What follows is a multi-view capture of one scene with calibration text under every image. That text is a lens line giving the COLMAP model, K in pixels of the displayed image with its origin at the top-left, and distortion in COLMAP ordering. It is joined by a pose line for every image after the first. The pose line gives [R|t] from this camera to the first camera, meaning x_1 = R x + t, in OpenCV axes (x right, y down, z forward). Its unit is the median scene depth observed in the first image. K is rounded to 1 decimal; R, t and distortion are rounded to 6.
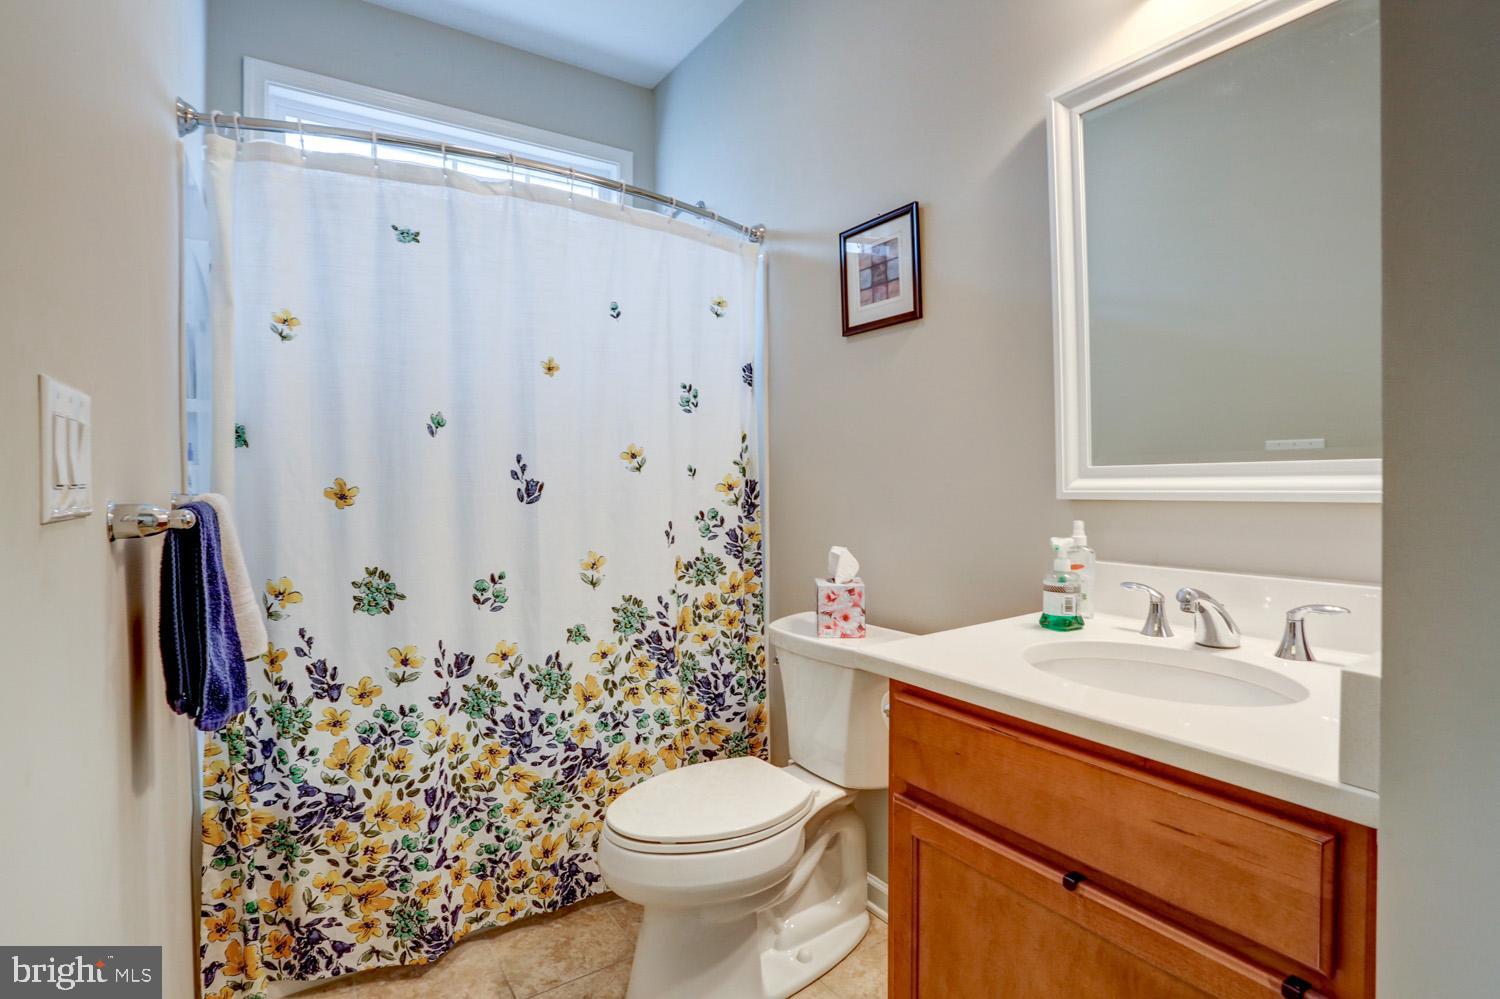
lens RADIAL K [[729.6, 0, 737.4], [0, 729.6, 487.1], [0, 0, 1]] dist [-0.088940, 0.047996]
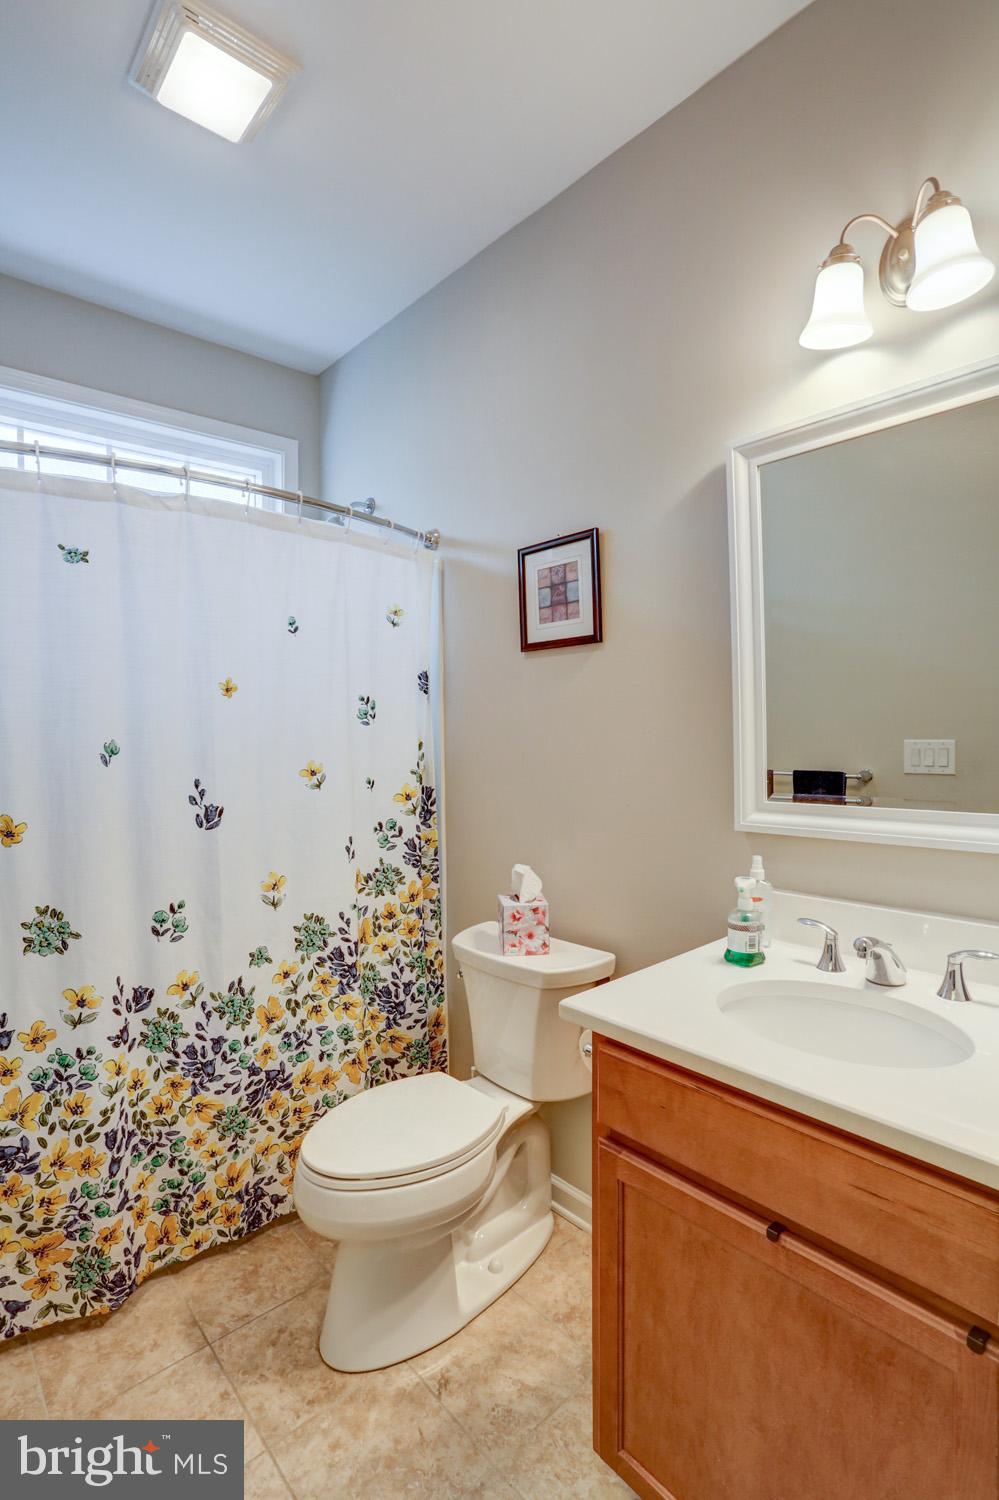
lens RADIAL K [[729.2, 0, 472.4], [0, 729.2, 748.8], [0, 0, 1]] dist [-0.073198, 0.032054]
pose [[0.992504, -0.009590, 0.121832, -0.053728], [0.007928, 0.999869, 0.014121, -0.098014], [-0.121952, -0.013049, 0.992450, -0.004592]]
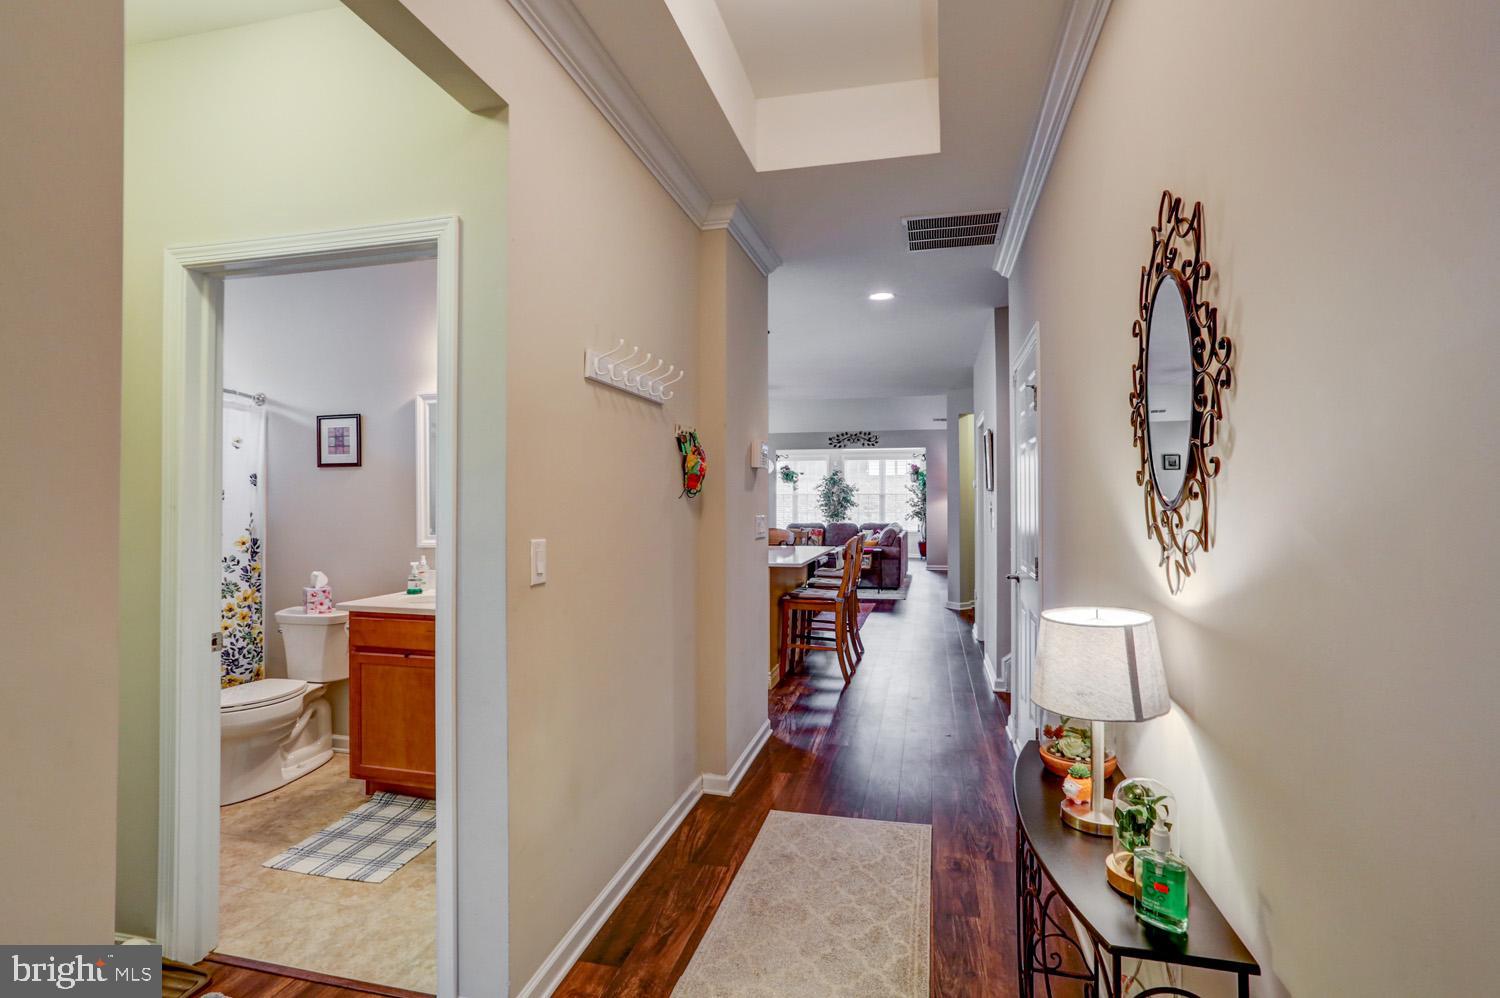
lens RADIAL K [[719.3, 0, 751.0], [0, 719.3, 493.4], [0, 0, 1]] dist [-0.037529, 0.021609]
pose [[0.726655, 0.014719, 0.686845, -0.377122], [0.006471, 0.999579, -0.028267, -0.080755], [-0.686972, 0.024985, 0.726254, -1.414269]]
